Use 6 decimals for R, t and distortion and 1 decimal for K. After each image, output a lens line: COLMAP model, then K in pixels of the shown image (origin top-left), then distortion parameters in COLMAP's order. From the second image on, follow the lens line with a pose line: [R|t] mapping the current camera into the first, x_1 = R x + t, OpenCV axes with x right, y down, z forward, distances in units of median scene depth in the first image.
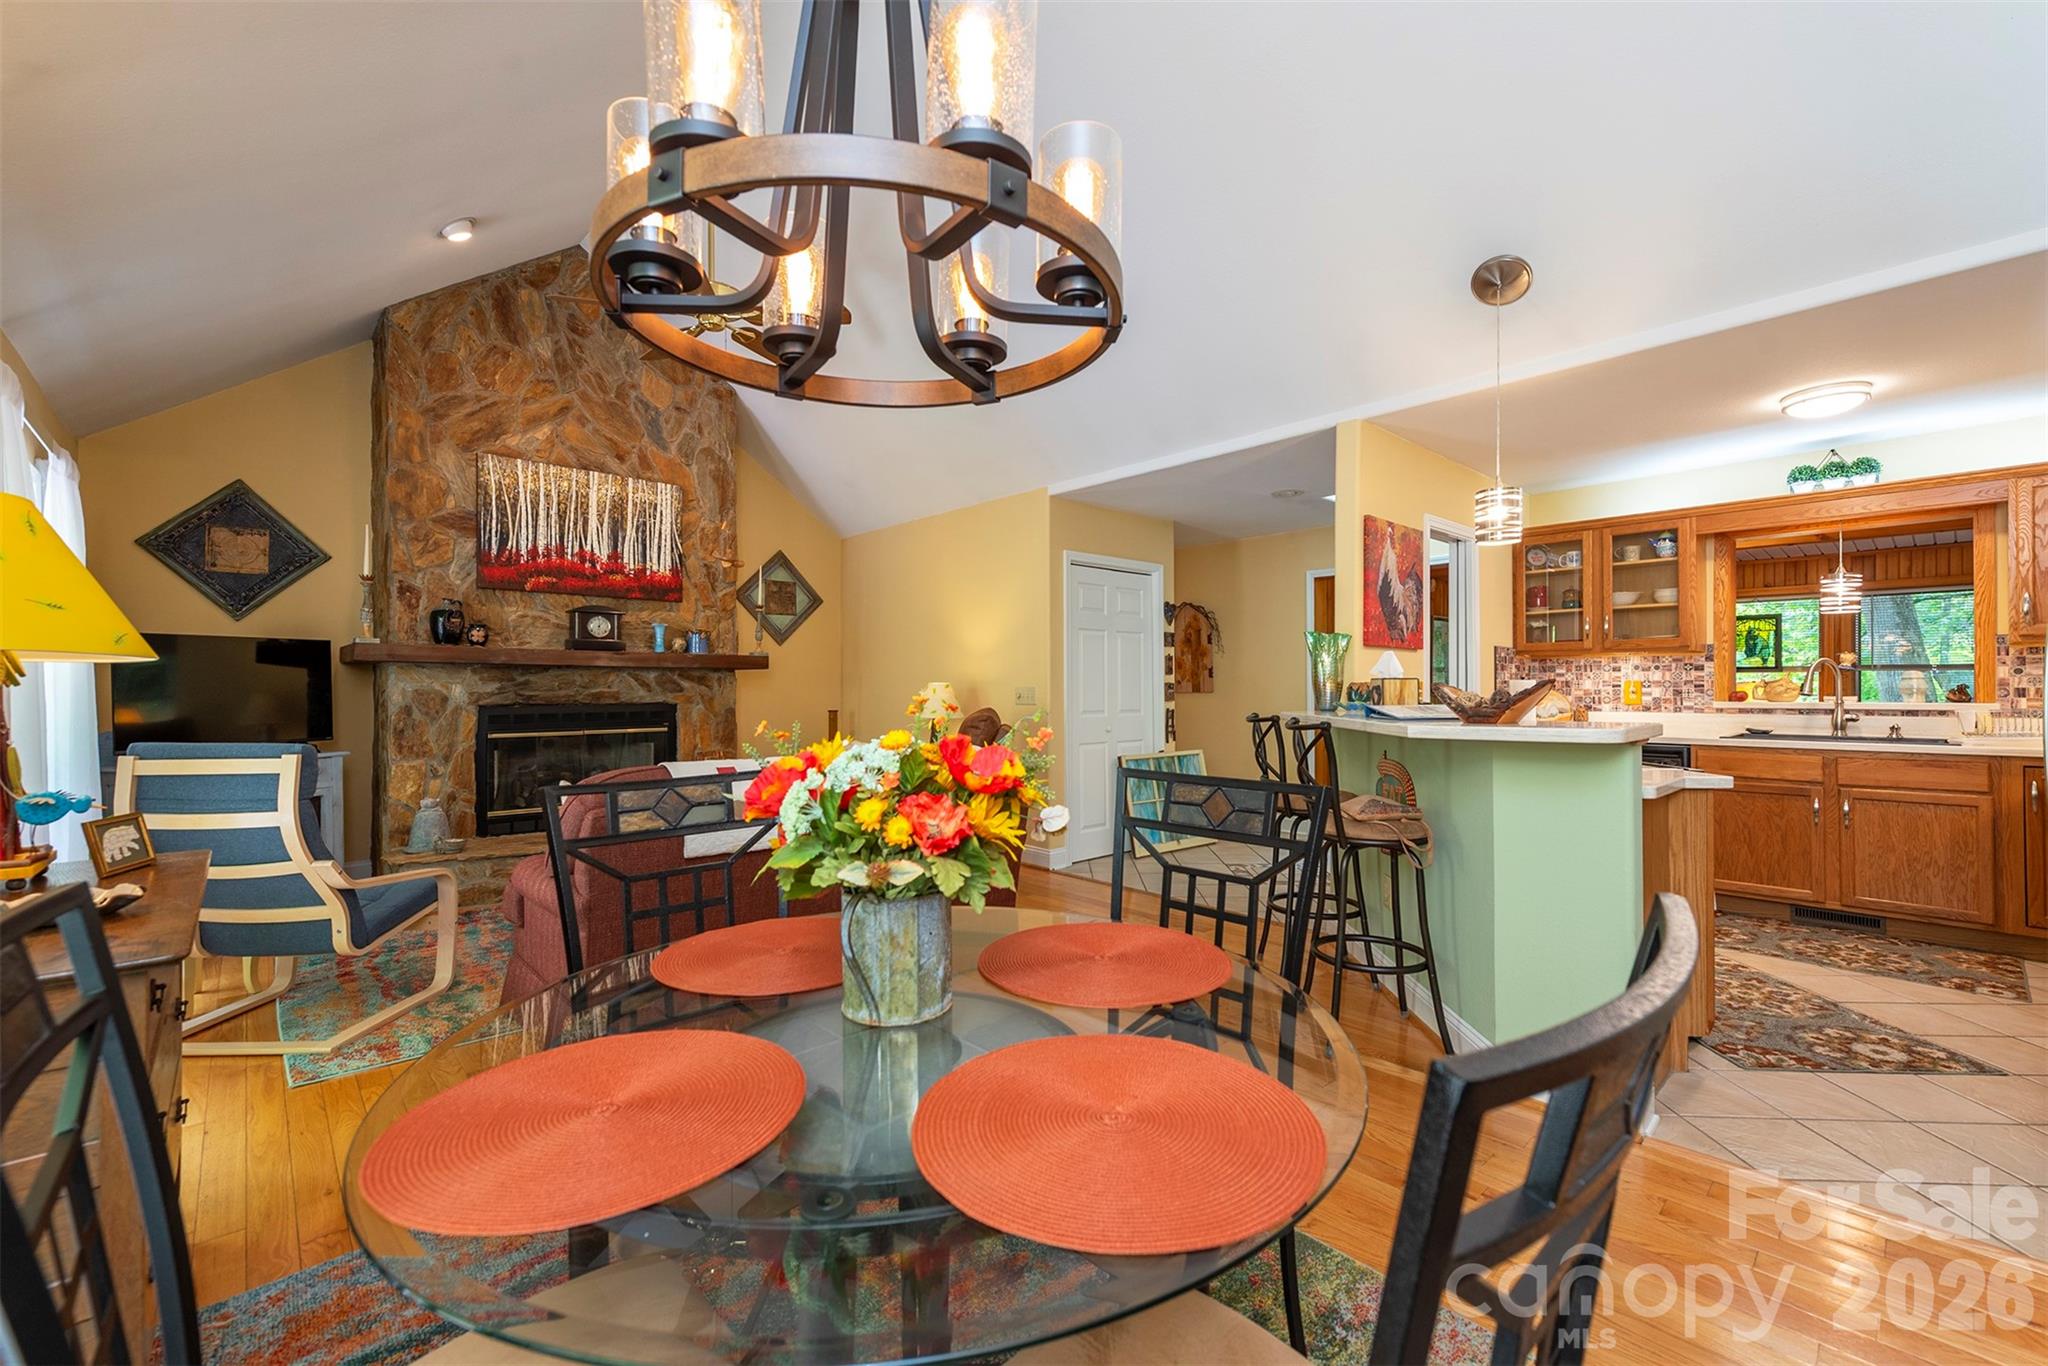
lens RADIAL K [[841.6, 0, 1024.0], [0, 841.6, 683.0], [0, 0, 1]] dist [0.001081, -0.000573]
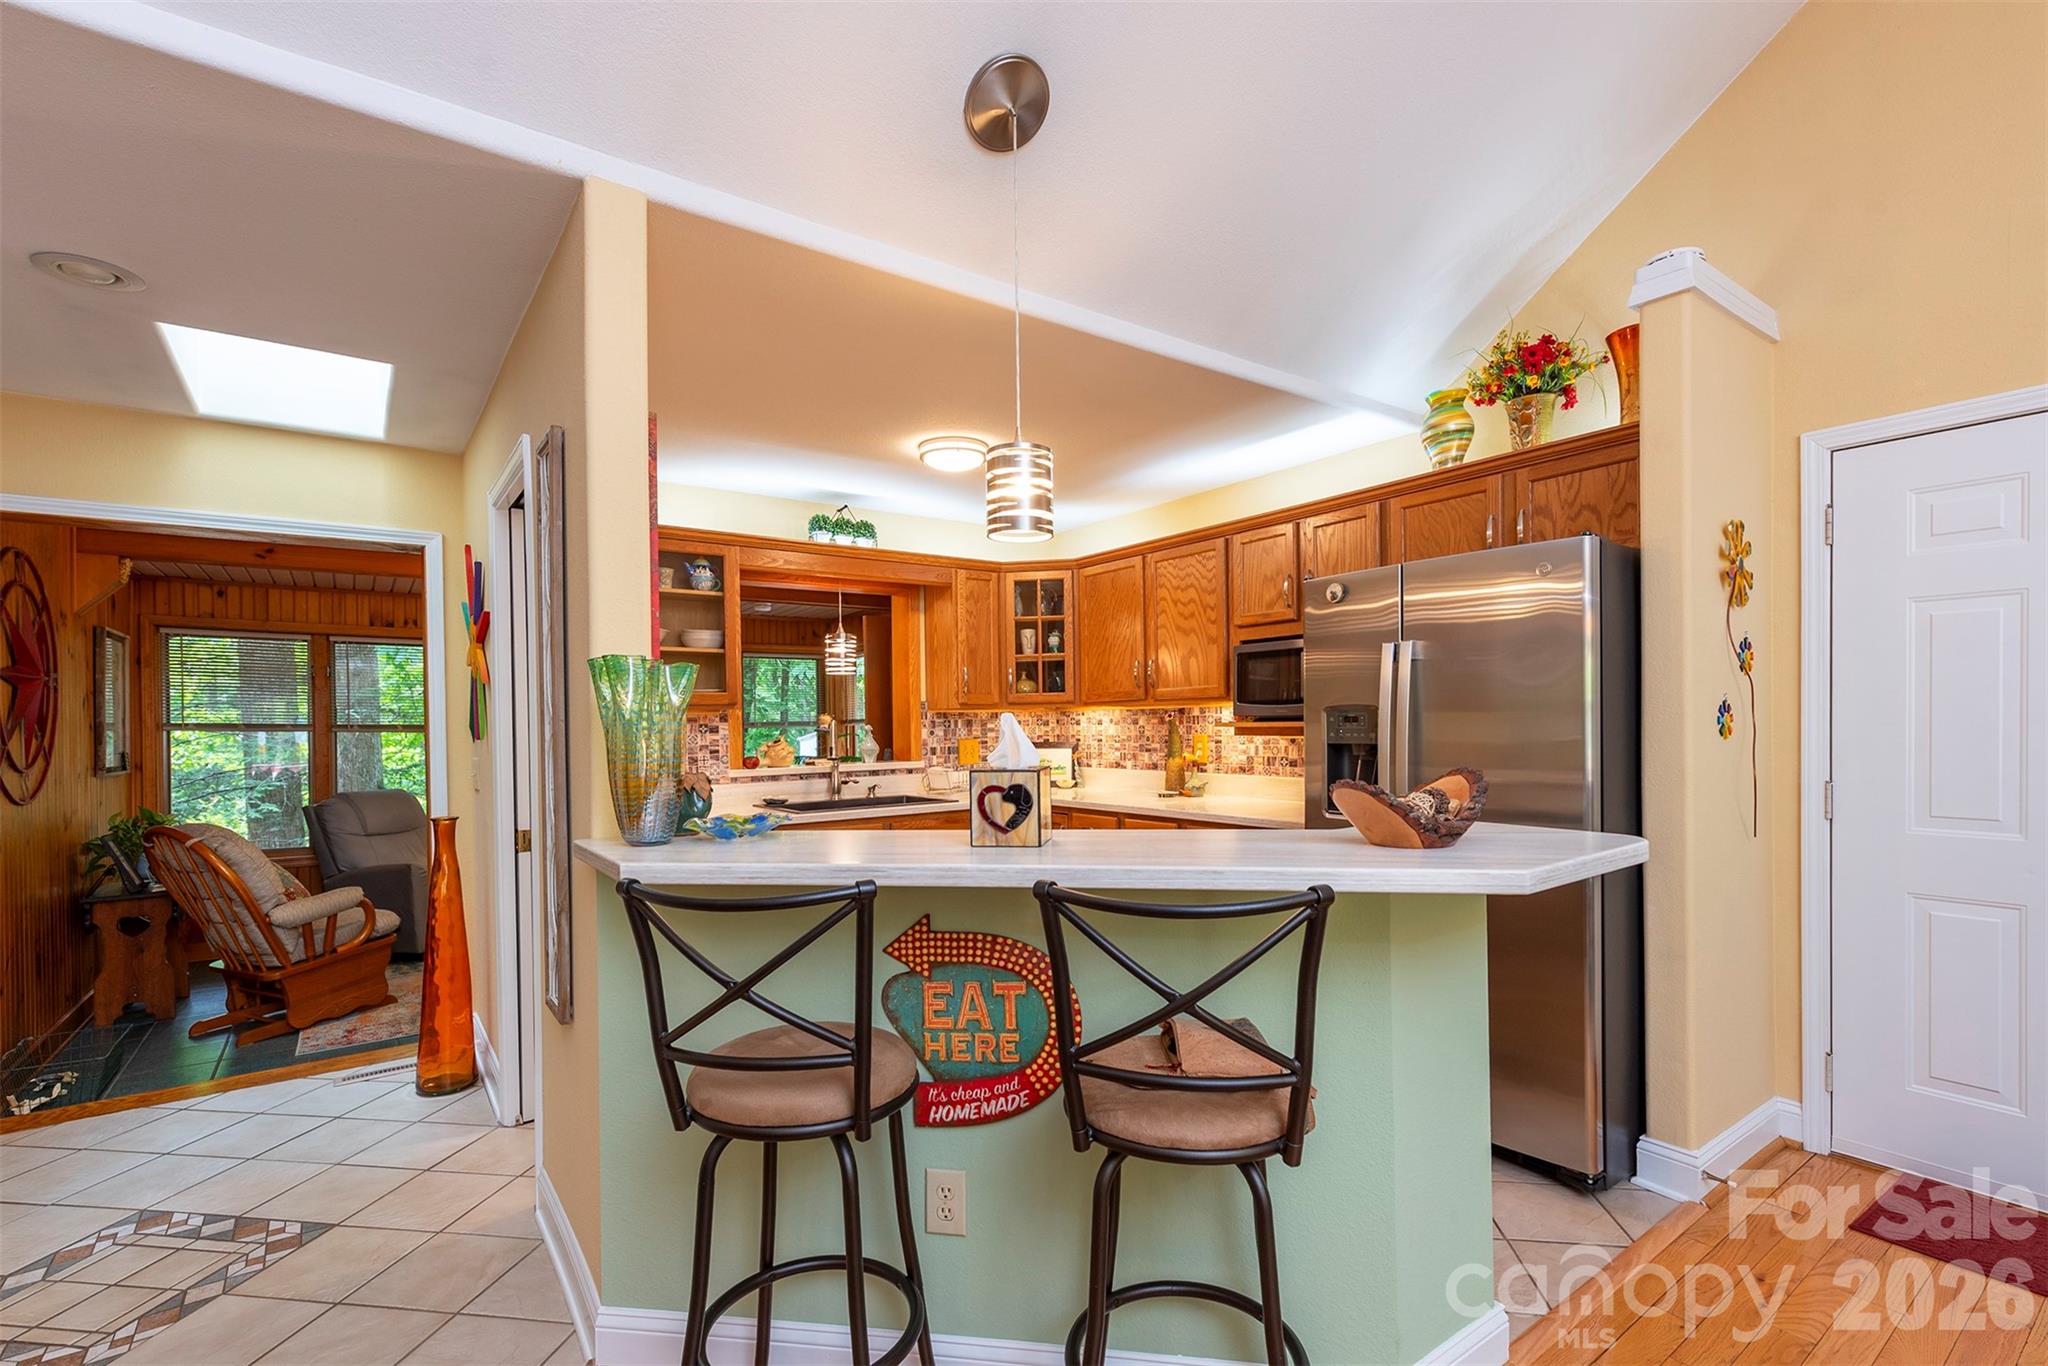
lens RADIAL K [[925.6, 0, 1024.0], [0, 925.6, 727.2], [0, 0, 1]] dist [-0.001304, -0.000281]
pose [[0.114866, -0.005282, 0.993367, -0.077597], [0.011293, 0.999928, 0.004011, -0.024600], [-0.993317, 0.010757, 0.114917, 0.696095]]
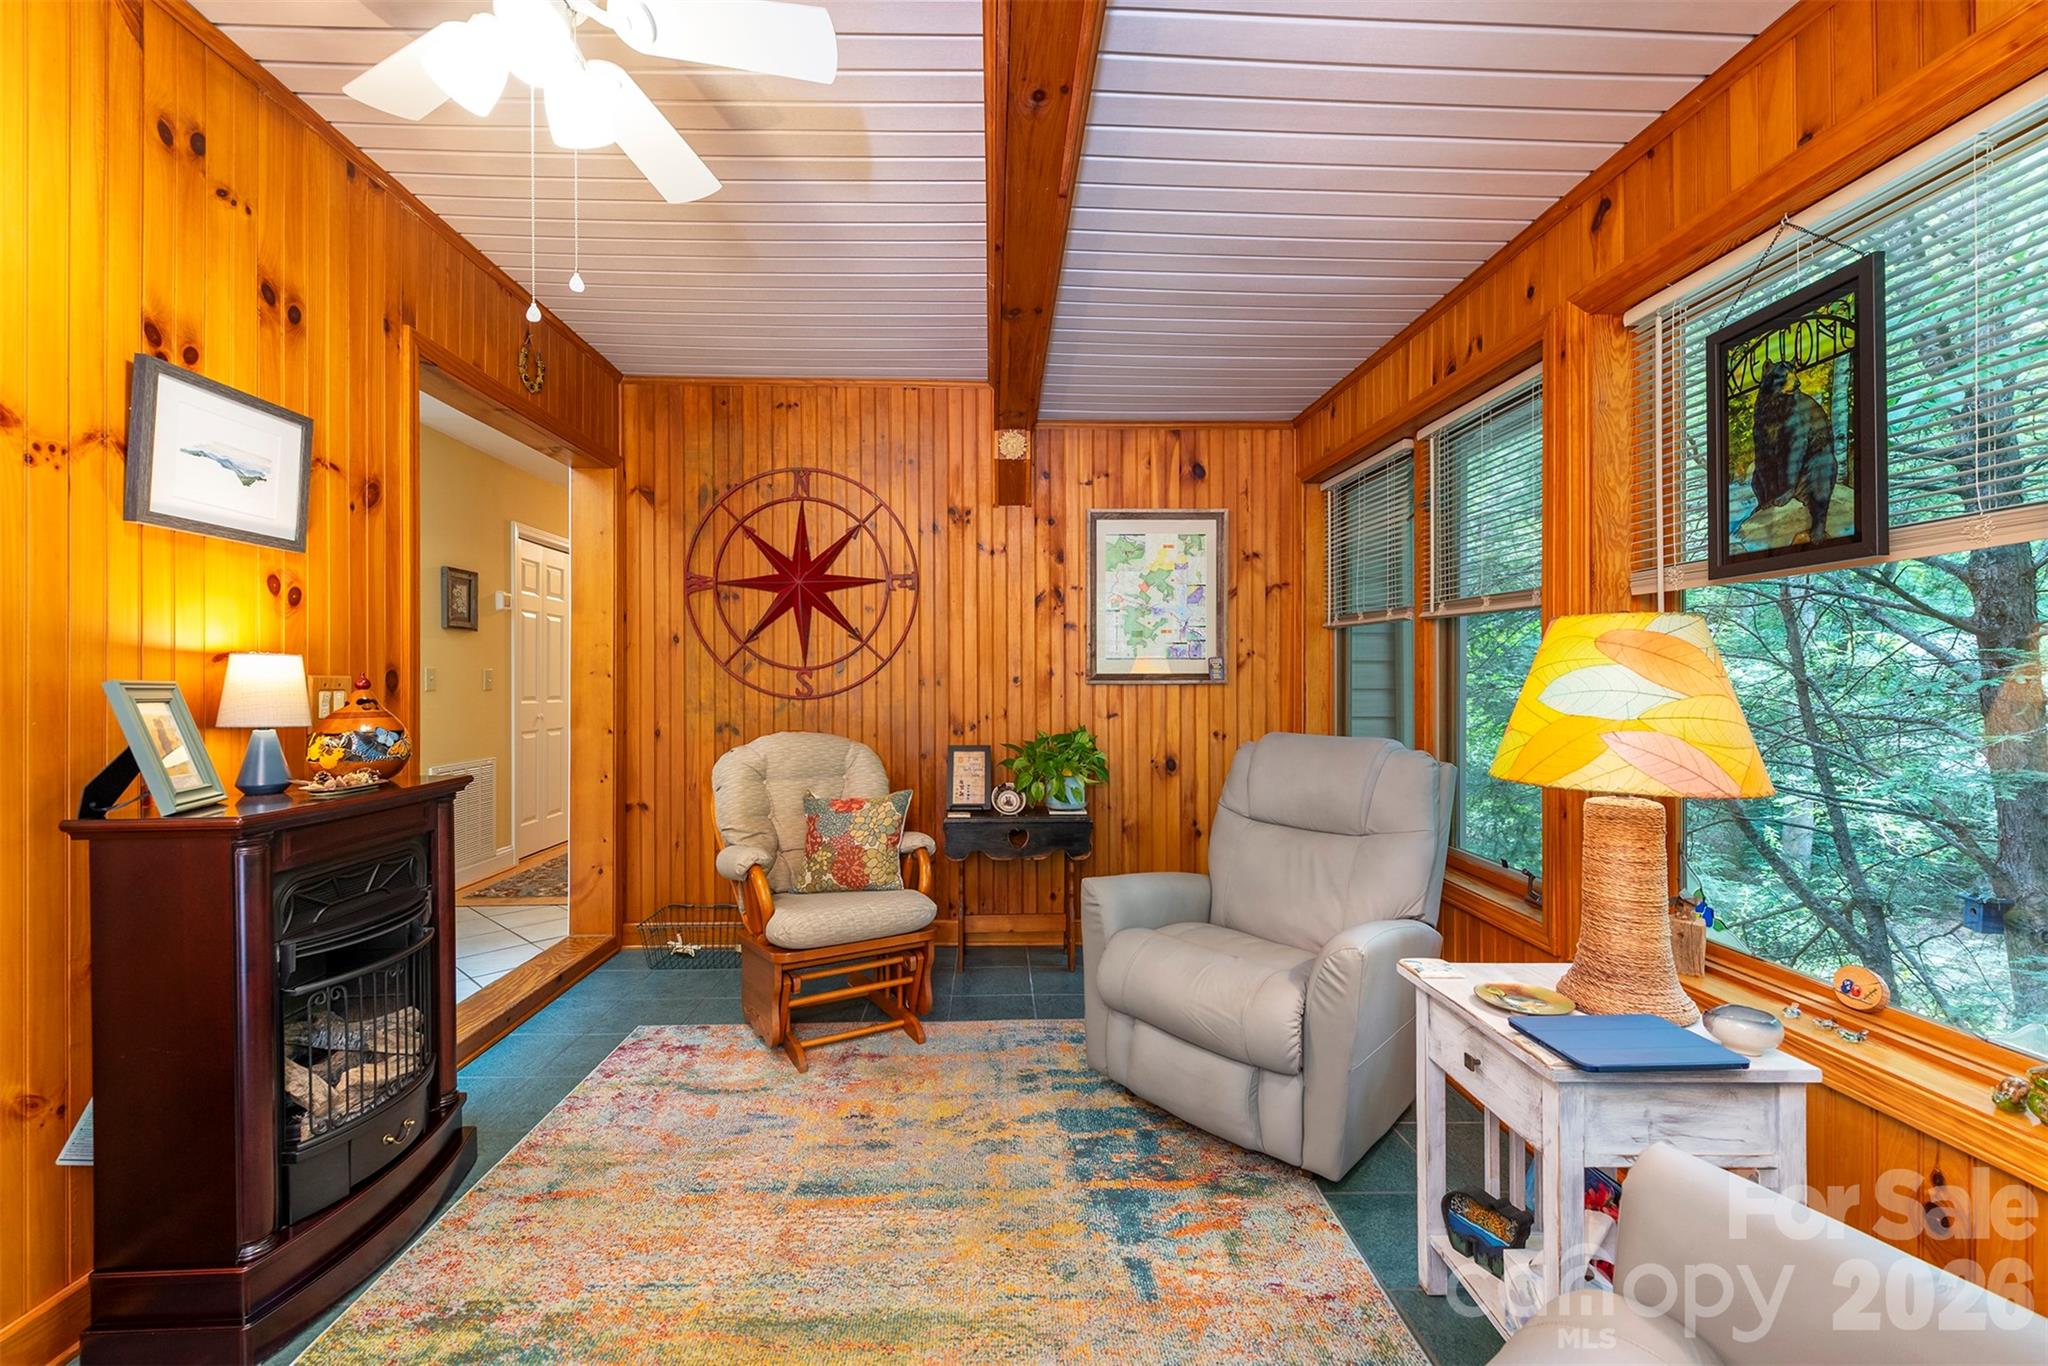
lens RADIAL K [[855.3, 0, 992.8], [0, 855.3, 684.5], [0, 0, 1]] dist [0.001520, 0.000163]
pose [[0.745994, 0.001546, -0.665951, 1.512638], [0.003844, 0.999971, 0.006628, 0.023844], [0.665942, -0.007504, 0.745966, 1.236742]]
